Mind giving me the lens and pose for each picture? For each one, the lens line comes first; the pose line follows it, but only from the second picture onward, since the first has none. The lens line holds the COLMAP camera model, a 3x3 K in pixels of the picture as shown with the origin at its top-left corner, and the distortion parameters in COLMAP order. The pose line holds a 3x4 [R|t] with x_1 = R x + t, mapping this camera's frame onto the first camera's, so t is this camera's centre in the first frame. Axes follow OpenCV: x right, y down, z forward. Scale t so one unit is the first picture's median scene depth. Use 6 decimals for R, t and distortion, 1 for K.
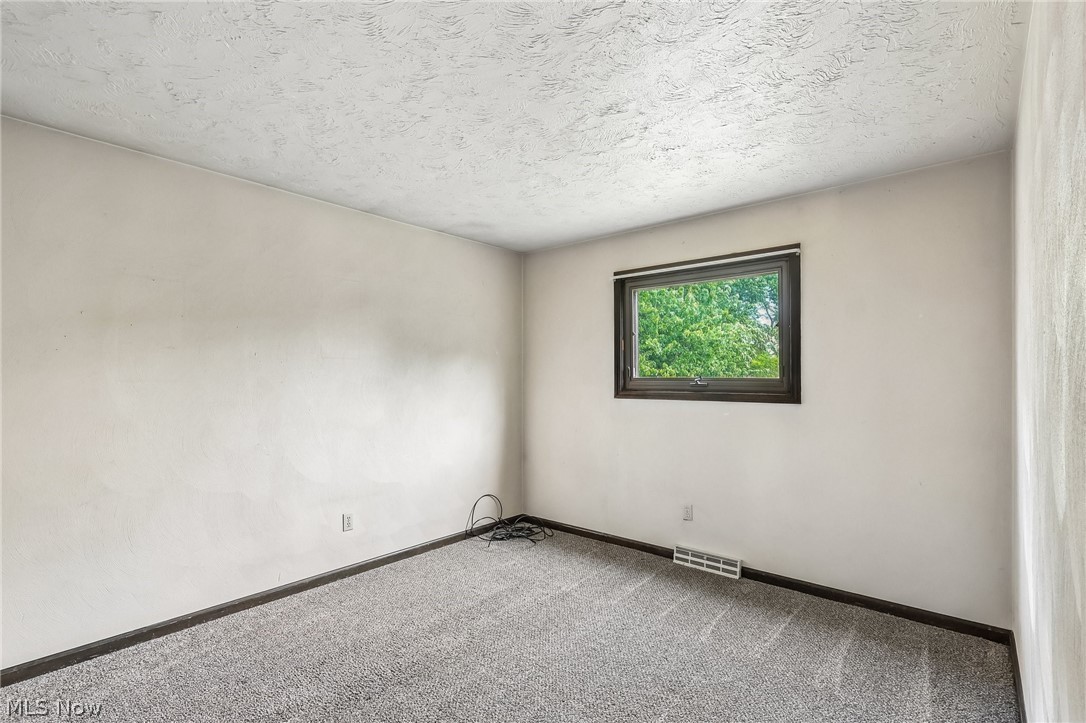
lens RADIAL K [[506.8, 0, 542.8], [0, 506.8, 367.7], [0, 0, 1]] dist [-0.002189, 0.001484]
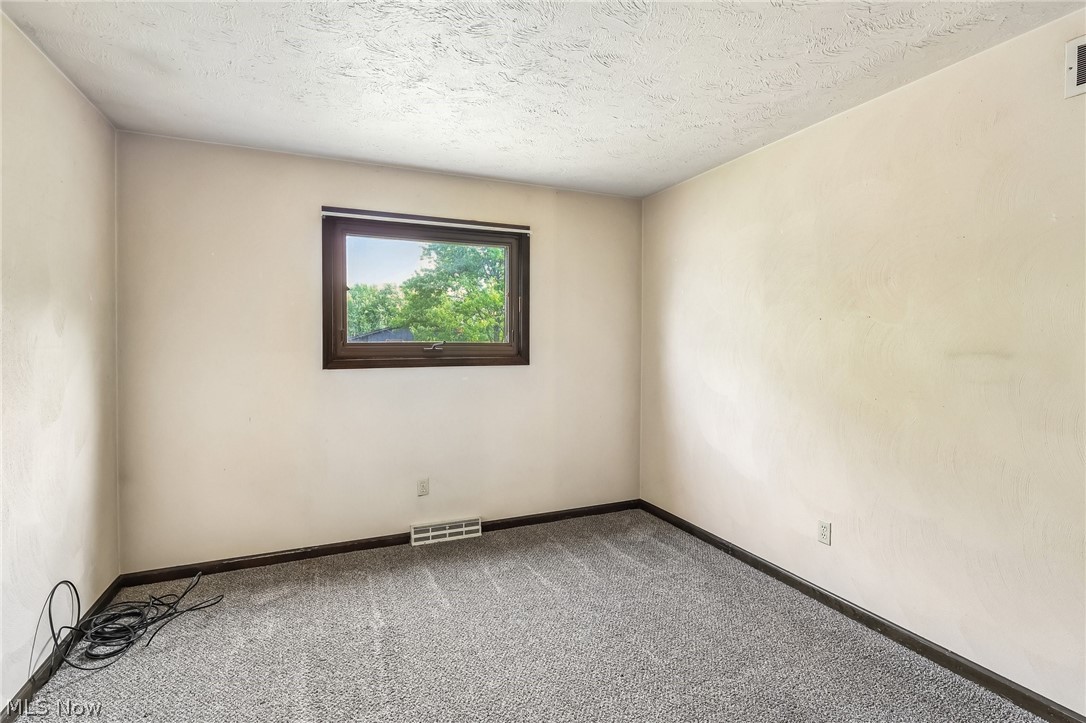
lens RADIAL K [[506.8, 0, 542.7], [0, 506.8, 345.2], [0, 0, 1]] dist [-0.002189, 0.001484]
pose [[0.438290, -0.003504, 0.898827, -0.458721], [-0.013200, 0.999859, 0.010335, 0.012340], [-0.898737, -0.016395, 0.438182, 0.403126]]
